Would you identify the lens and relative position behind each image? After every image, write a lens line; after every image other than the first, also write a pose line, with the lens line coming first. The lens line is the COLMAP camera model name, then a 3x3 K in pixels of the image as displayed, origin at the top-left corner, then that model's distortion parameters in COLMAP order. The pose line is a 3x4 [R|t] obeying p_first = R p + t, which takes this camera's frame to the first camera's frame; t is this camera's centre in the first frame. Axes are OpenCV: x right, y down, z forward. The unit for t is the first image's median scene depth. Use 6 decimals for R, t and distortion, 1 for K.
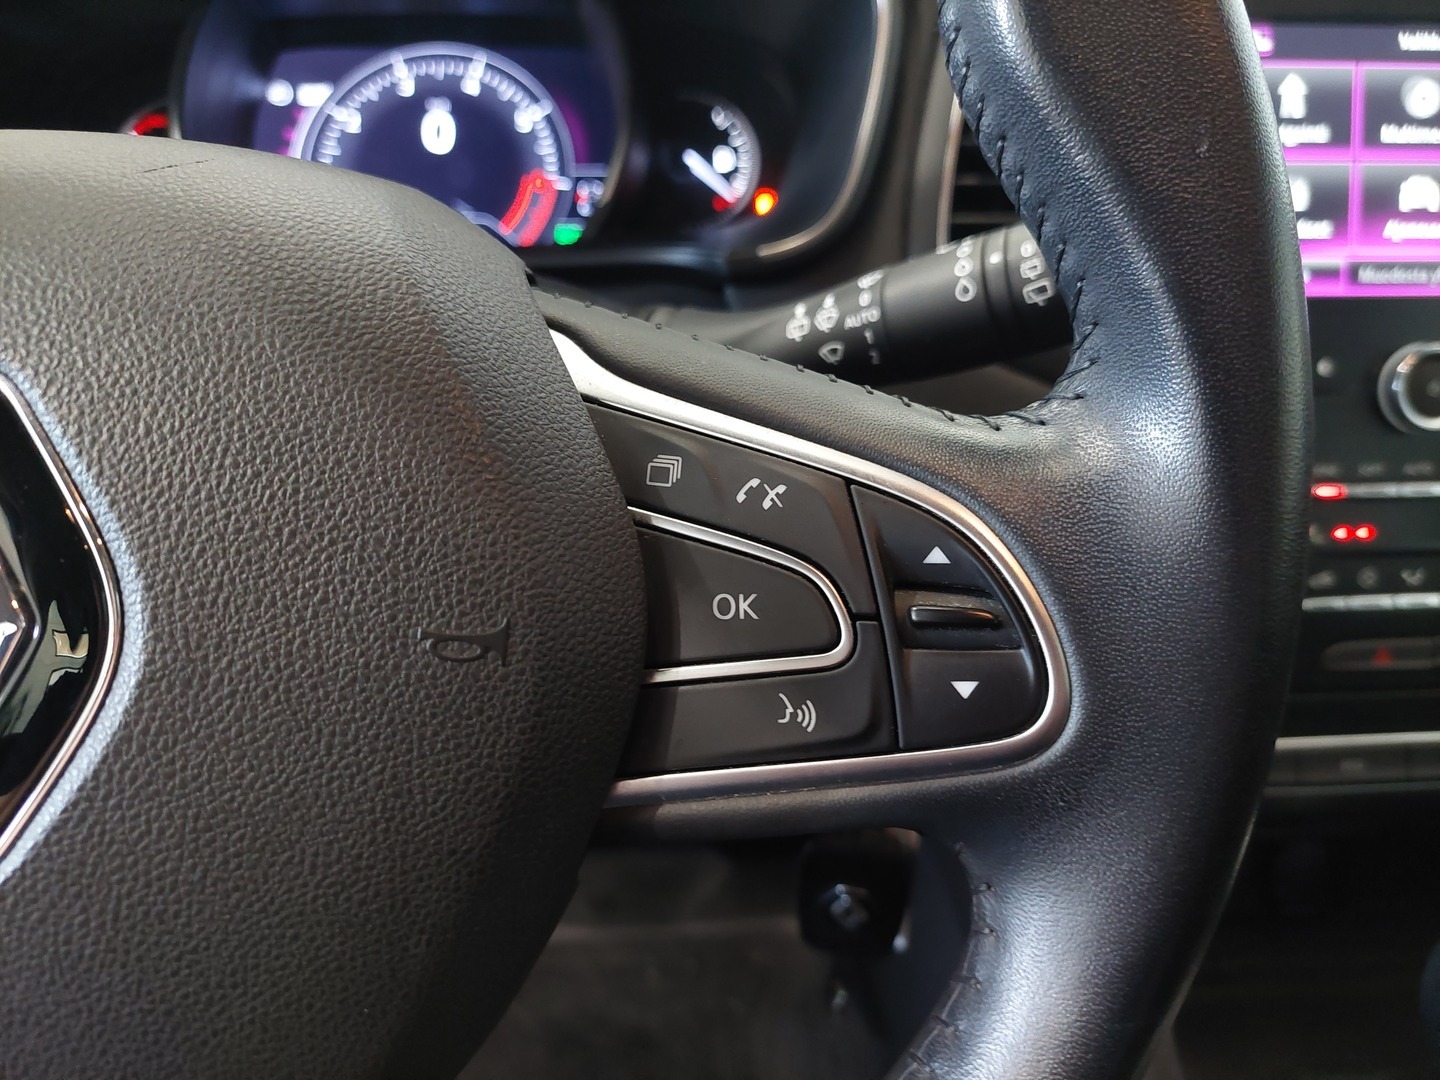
lens RADIAL K [[1053.7, 0, 739.2], [0, 1053.7, 539.0], [0, 0, 1]] dist [-0.018474, -0.003733]
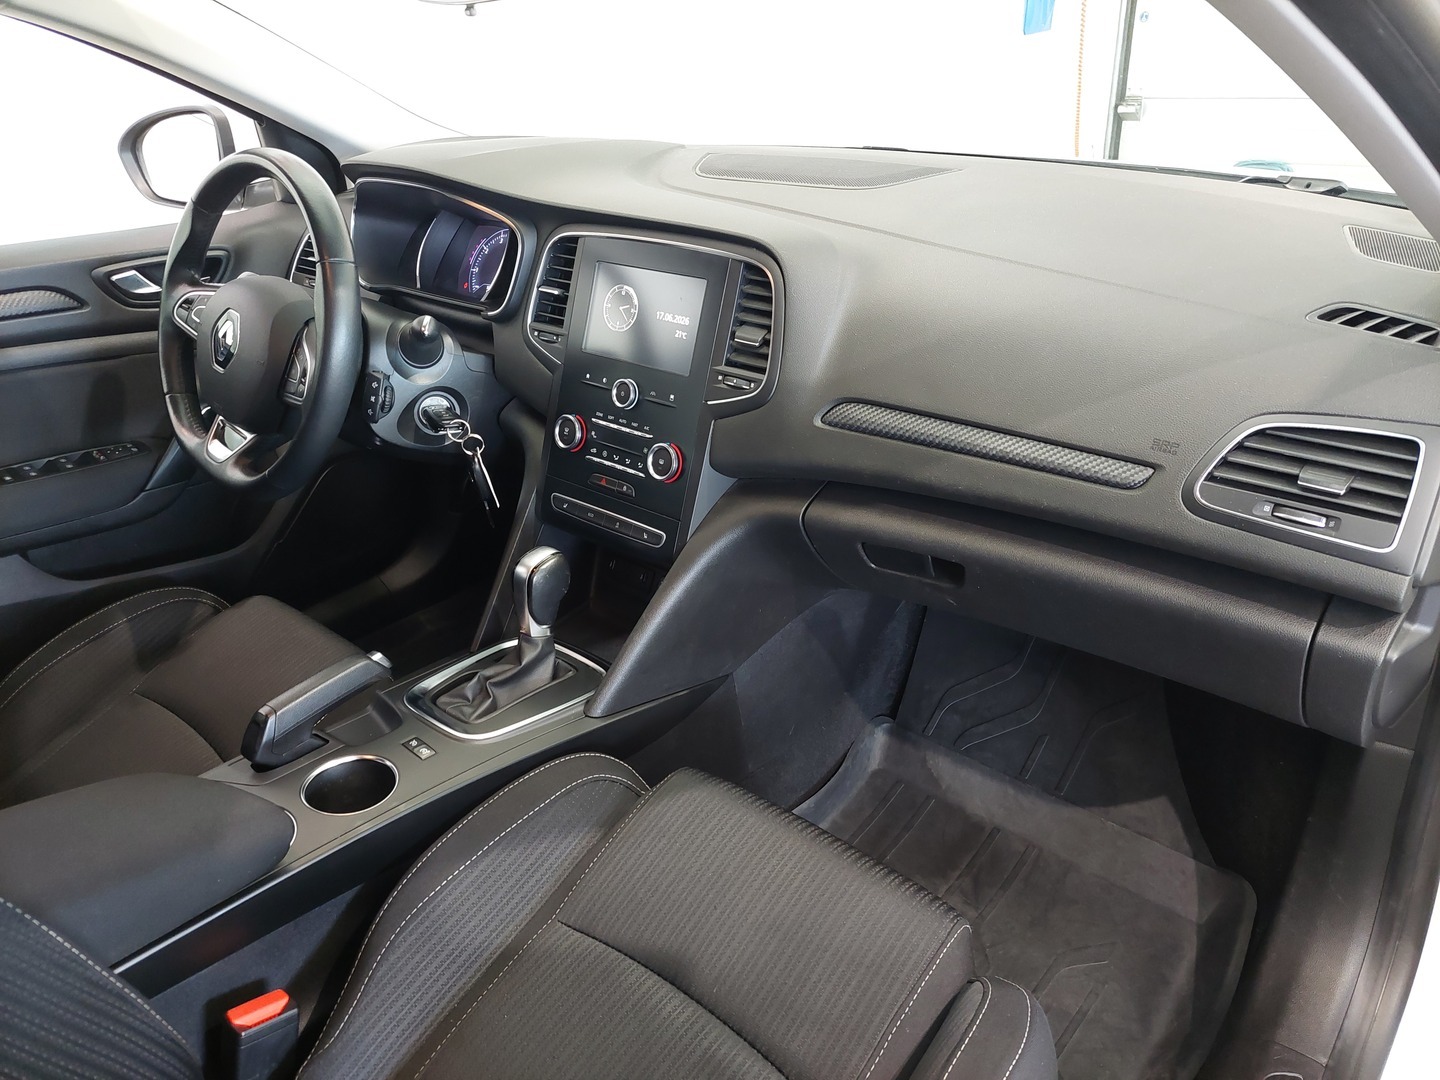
lens RADIAL K [[1026.7, 0, 727.5], [0, 1026.7, 541.6], [0, 0, 1]] dist [0.123446, -0.154757]
pose [[0.722389, 0.292372, -0.626636, 2.861616], [-0.267924, 0.953773, 0.136142, -0.224541], [0.637473, 0.069544, 0.767328, -1.037543]]
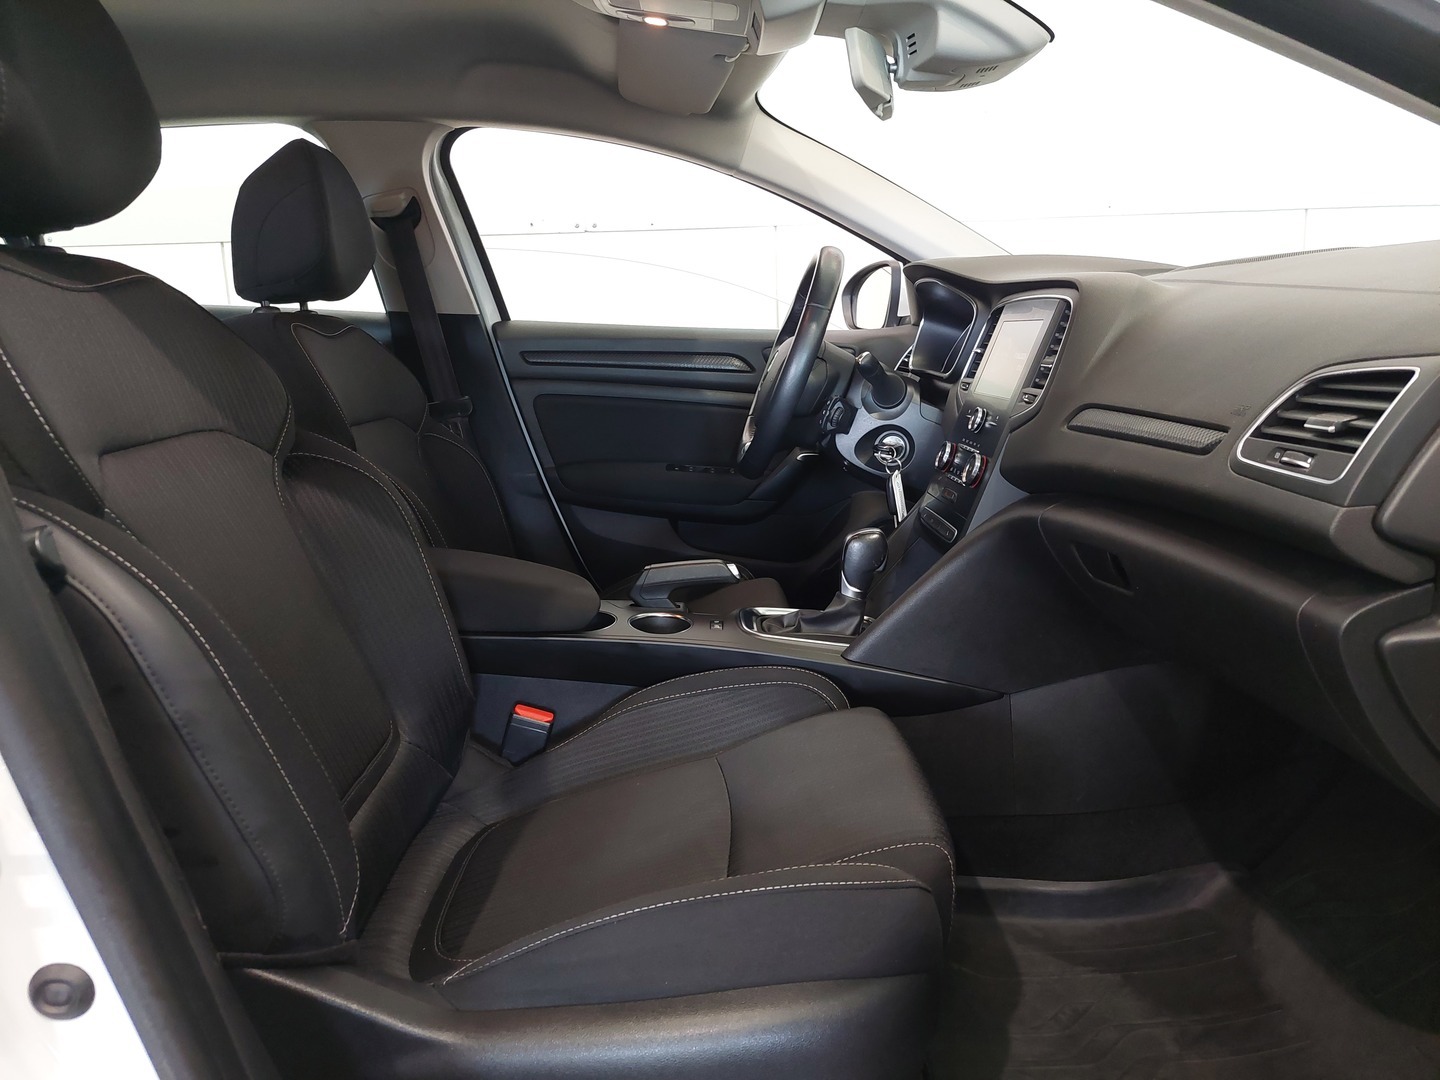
lens RADIAL K [[1040.3, 0, 719.1], [0, 1040.3, 522.7], [0, 0, 1]] dist [0.069708, -0.088235]
pose [[-0.032187, 0.182510, -0.982677, 4.210760], [-0.421604, 0.888955, 0.178912, -0.099600], [0.906209, 0.420059, 0.048334, 0.227254]]
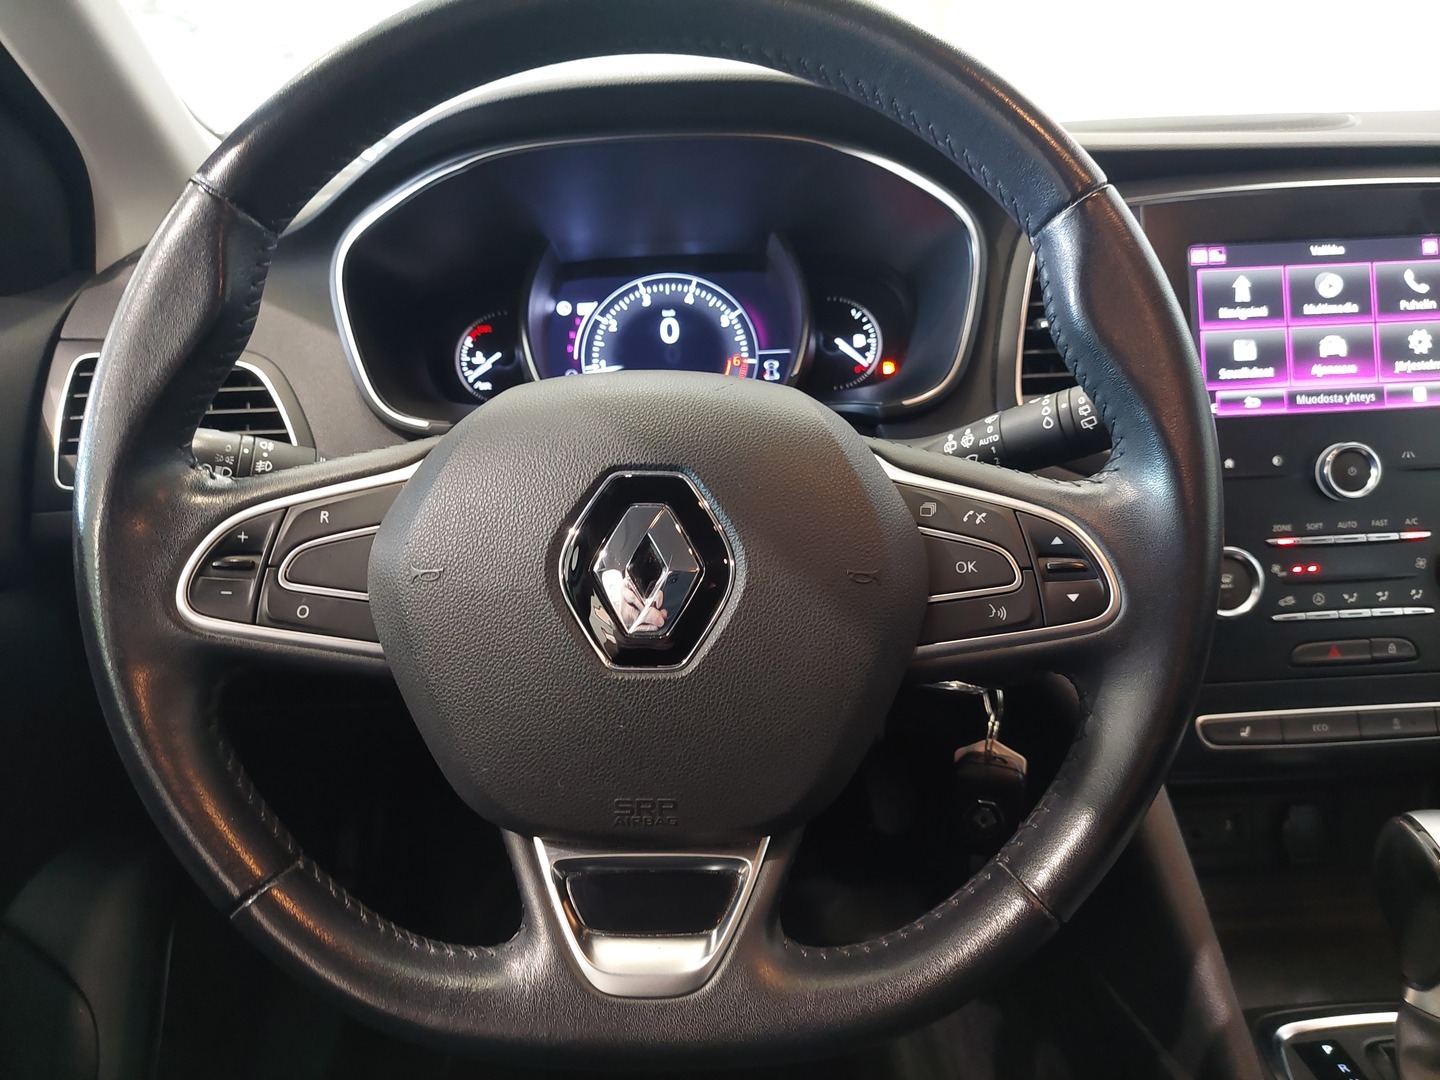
lens RADIAL K [[1017.0, 0, 724.0], [0, 1017.0, 558.0], [0, 0, 1]] dist [0.048756, -0.077197]
pose [[0.998402, -0.029923, -0.047932, -0.179734], [0.024967, 0.994589, -0.100843, 0.109288], [0.050690, 0.099485, 0.993747, -0.517968]]
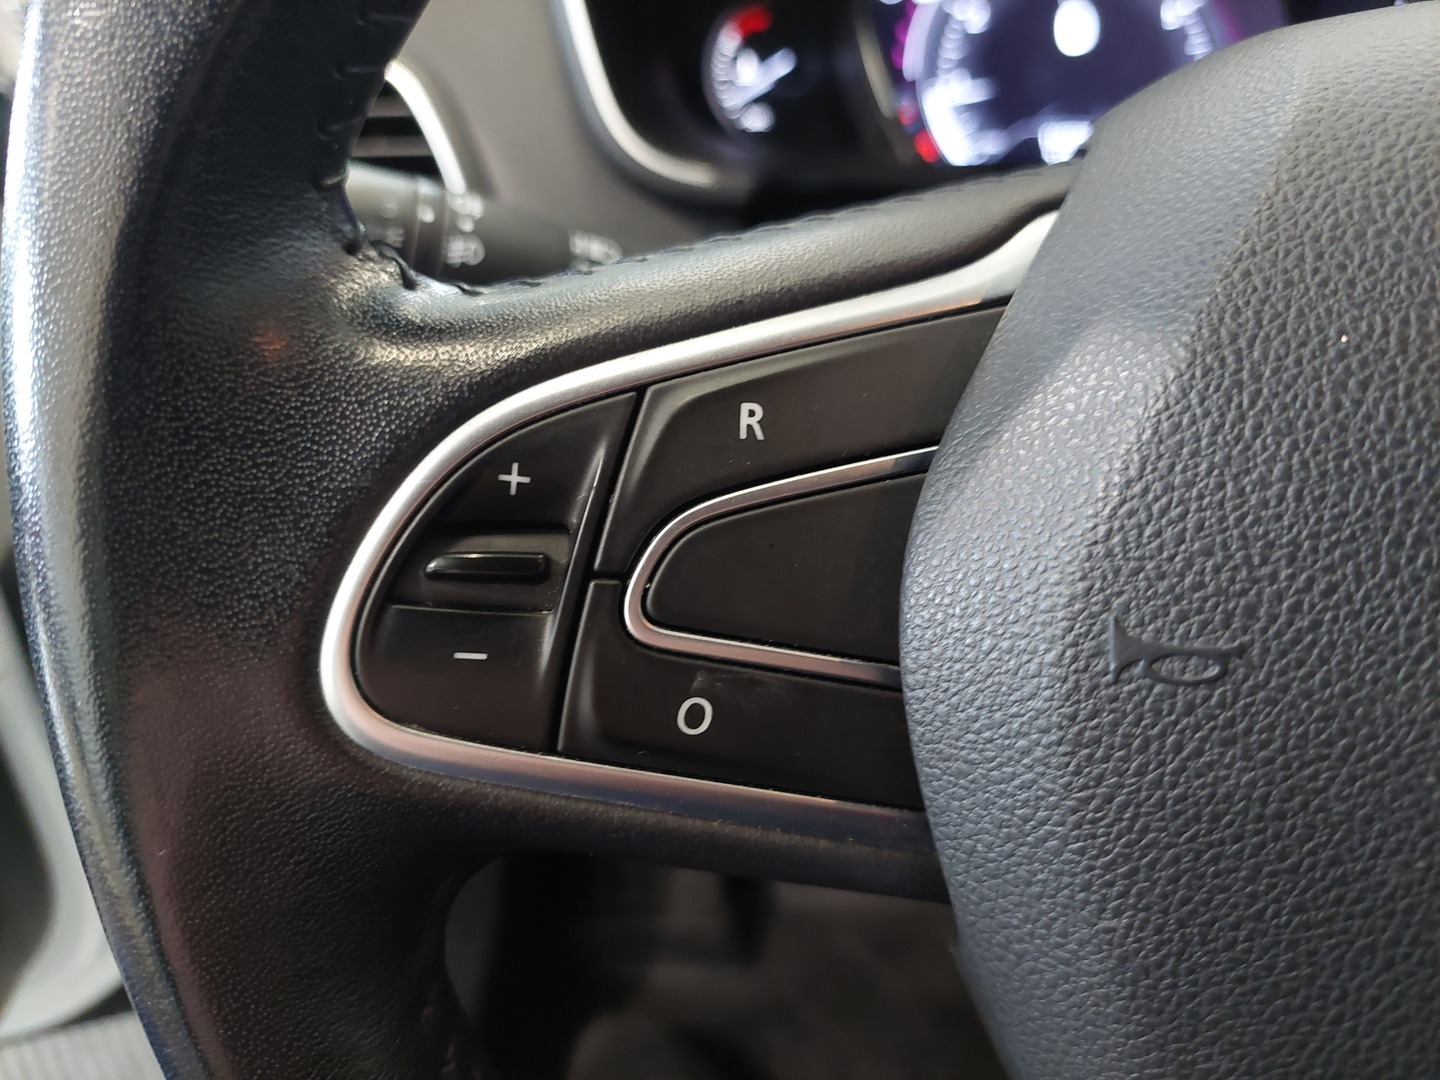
lens RADIAL K [[1040.3, 0, 719.1], [0, 1040.3, 522.7], [0, 0, 1]] dist [0.069708, -0.088235]
pose [[0.992503, 0.023667, -0.119904, -0.567843], [-0.017297, 0.998397, 0.053893, -0.020611], [0.120987, -0.051415, 0.991322, 0.093111]]
